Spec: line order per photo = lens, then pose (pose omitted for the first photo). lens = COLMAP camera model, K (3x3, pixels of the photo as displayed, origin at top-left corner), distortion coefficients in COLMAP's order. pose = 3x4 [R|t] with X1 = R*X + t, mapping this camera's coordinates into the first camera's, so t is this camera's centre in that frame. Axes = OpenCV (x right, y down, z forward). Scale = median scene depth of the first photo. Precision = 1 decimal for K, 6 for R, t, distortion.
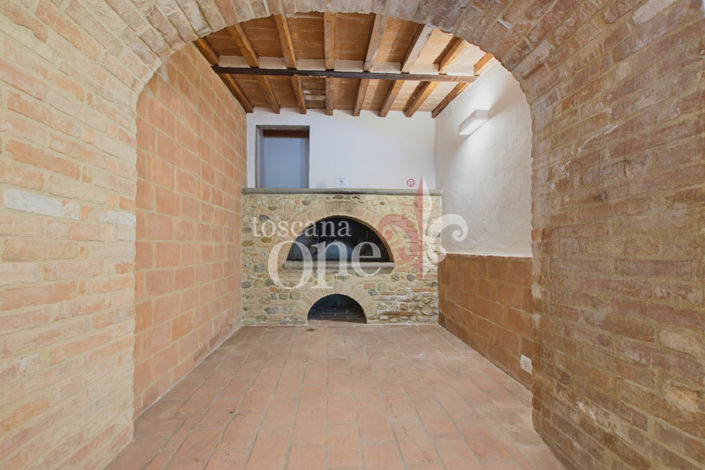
lens RADIAL K [[329.1, 0, 352.3], [0, 329.1, 248.2], [0, 0, 1]] dist [-0.000417, 0.000137]
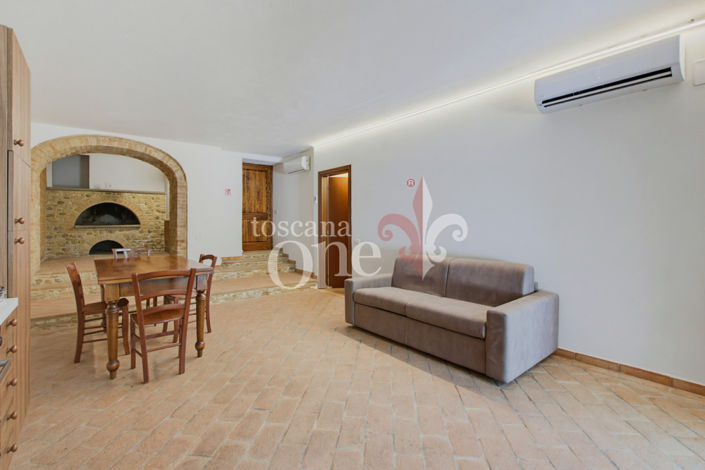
lens RADIAL K [[328.4, 0, 354.0], [0, 328.4, 220.6], [0, 0, 1]] dist [0.001479, 0.000317]
pose [[0.808169, -0.007182, 0.588907, -0.010705], [0.010501, 0.999942, -0.002215, 0.035970], [-0.588857, 0.007974, 0.808198, -1.571851]]
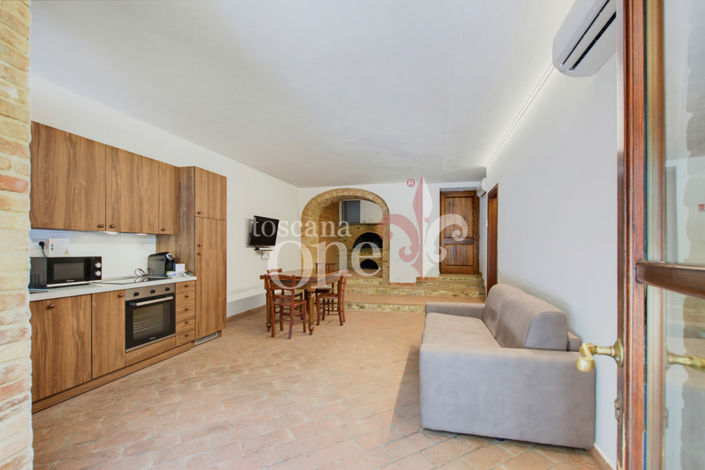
lens RADIAL K [[329.1, 0, 352.3], [0, 329.1, 248.2], [0, 0, 1]] dist [-0.000417, 0.000137]
pose [[0.952529, -0.002874, -0.304435, 0.703288], [0.002208, 0.999994, -0.002534, 0.048087], [0.304440, 0.001741, 0.952530, -1.818315]]
